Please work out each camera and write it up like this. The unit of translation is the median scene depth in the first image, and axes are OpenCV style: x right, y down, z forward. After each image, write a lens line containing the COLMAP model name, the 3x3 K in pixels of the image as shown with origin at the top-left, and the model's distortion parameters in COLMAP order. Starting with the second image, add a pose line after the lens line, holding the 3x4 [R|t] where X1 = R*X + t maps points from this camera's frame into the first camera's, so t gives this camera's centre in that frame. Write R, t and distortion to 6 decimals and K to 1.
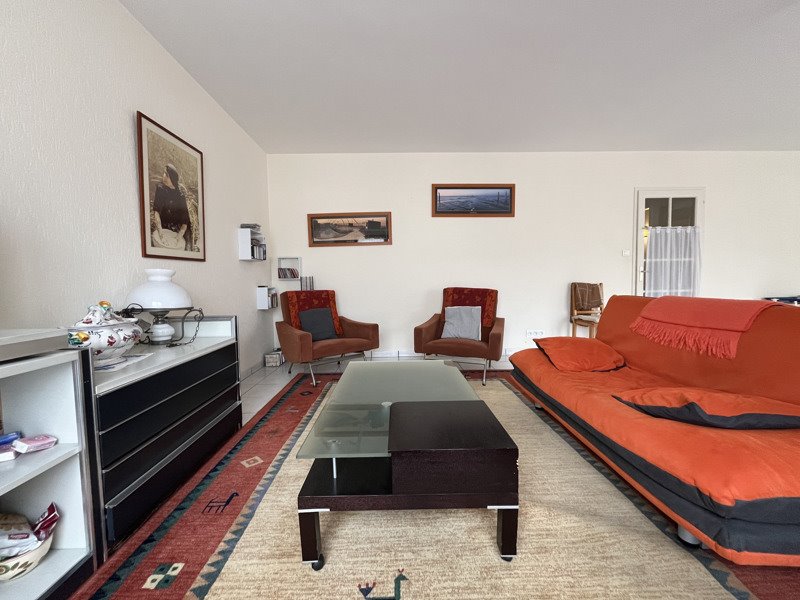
lens RADIAL K [[320.8, 0, 400.7], [0, 320.8, 297.4], [0, 0, 1]] dist [-0.001797, -0.000088]
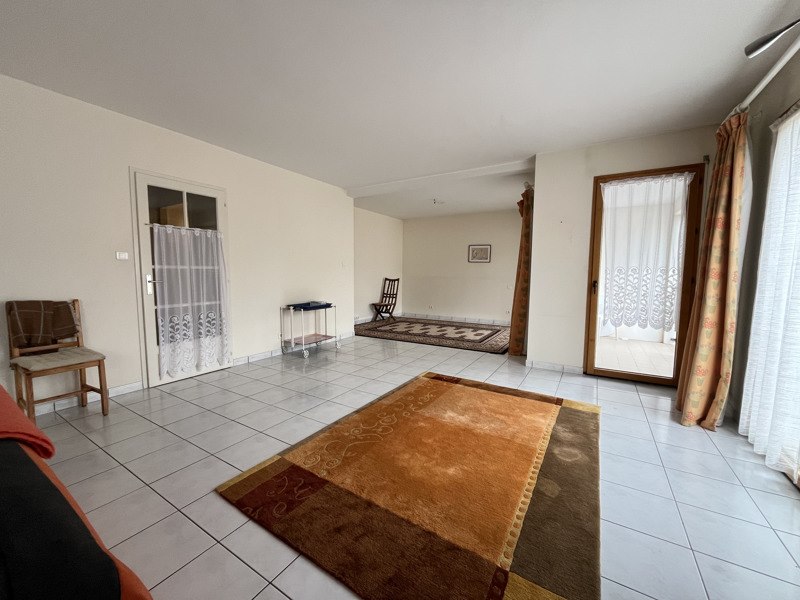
lens RADIAL K [[320.8, 0, 400.5], [0, 320.8, 301.9], [0, 0, 1]] dist [-0.001797, -0.000088]
pose [[0.545510, -0.057361, 0.836139, 0.440833], [0.032436, 0.998353, 0.047327, -0.049684], [-0.837476, 0.001304, 0.546472, 0.085525]]
